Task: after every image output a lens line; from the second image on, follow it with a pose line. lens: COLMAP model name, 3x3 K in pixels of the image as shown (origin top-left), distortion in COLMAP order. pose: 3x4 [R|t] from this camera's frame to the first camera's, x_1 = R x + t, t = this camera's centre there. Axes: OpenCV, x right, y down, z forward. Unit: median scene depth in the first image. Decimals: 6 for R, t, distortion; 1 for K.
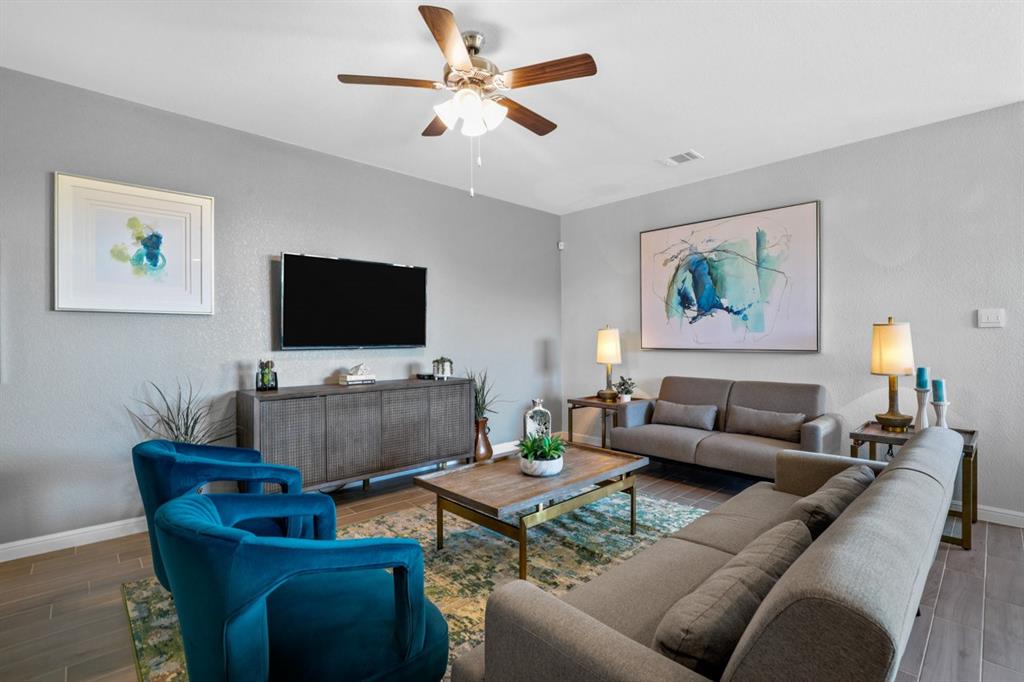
lens RADIAL K [[468.2, 0, 514.7], [0, 468.2, 345.8], [0, 0, 1]] dist [-0.027075, 0.000220]
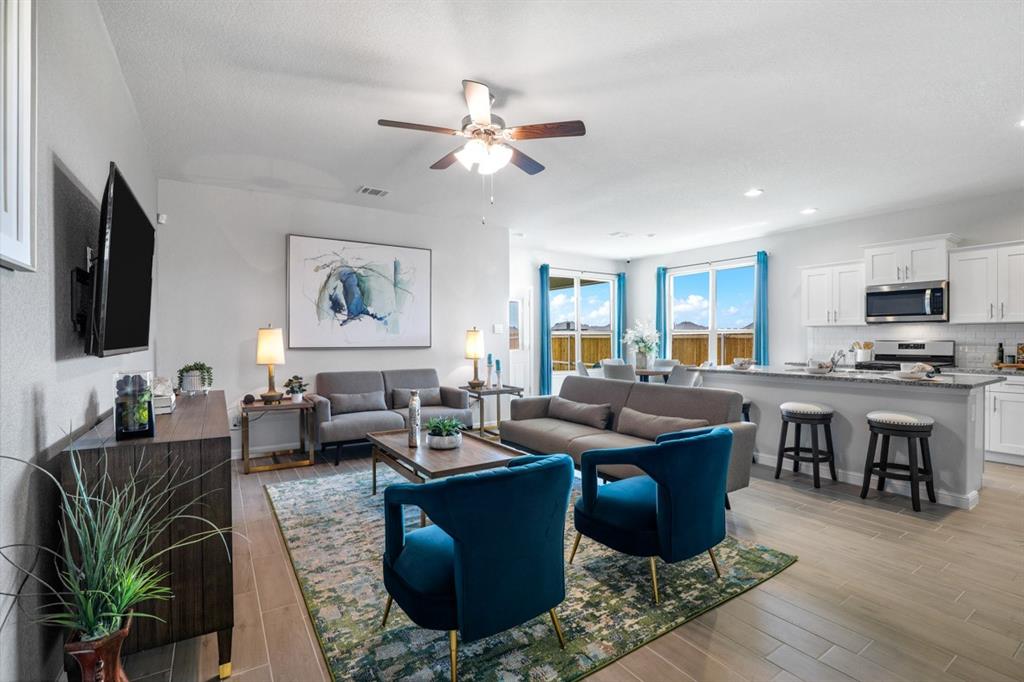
lens RADIAL K [[468.2, 0, 510.7], [0, 468.2, 343.1], [0, 0, 1]] dist [-0.027075, 0.000220]
pose [[0.190374, -0.005437, 0.981697, -0.728042], [0.013916, 0.999899, 0.002839, -0.001785], [-0.981613, 0.013120, 0.190431, 0.385999]]
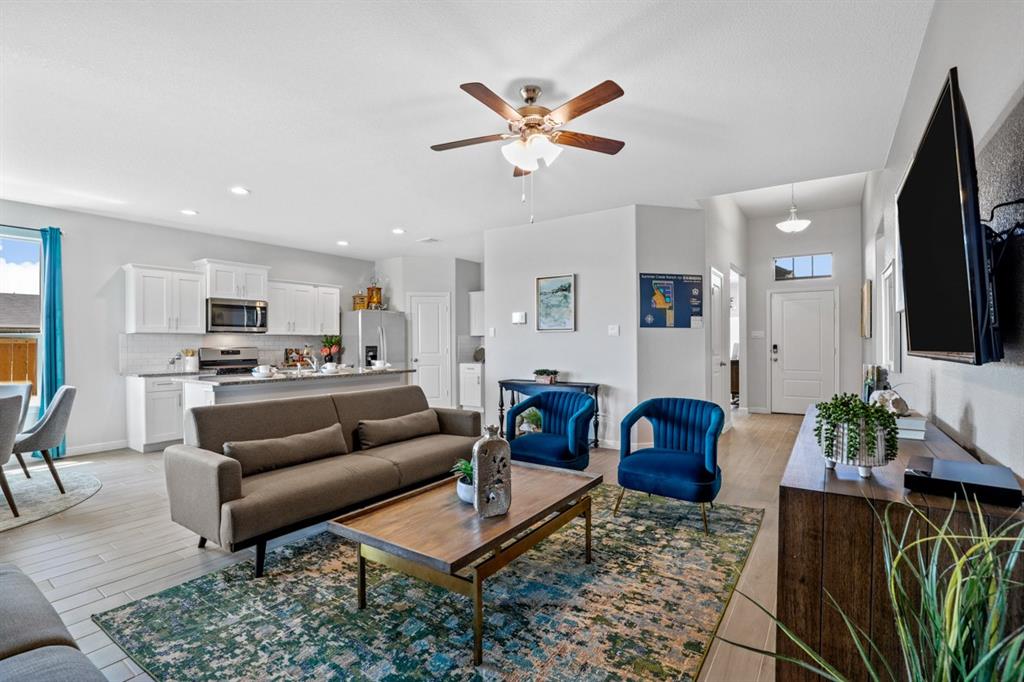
lens RADIAL K [[468.2, 0, 515.3], [0, 468.2, 337.8], [0, 0, 1]] dist [-0.027075, 0.000220]
pose [[-0.977709, 0.007524, -0.209829, 0.114714], [0.007651, 0.999971, 0.000206, -0.014973], [0.209824, -0.001404, -0.977738, 1.208511]]
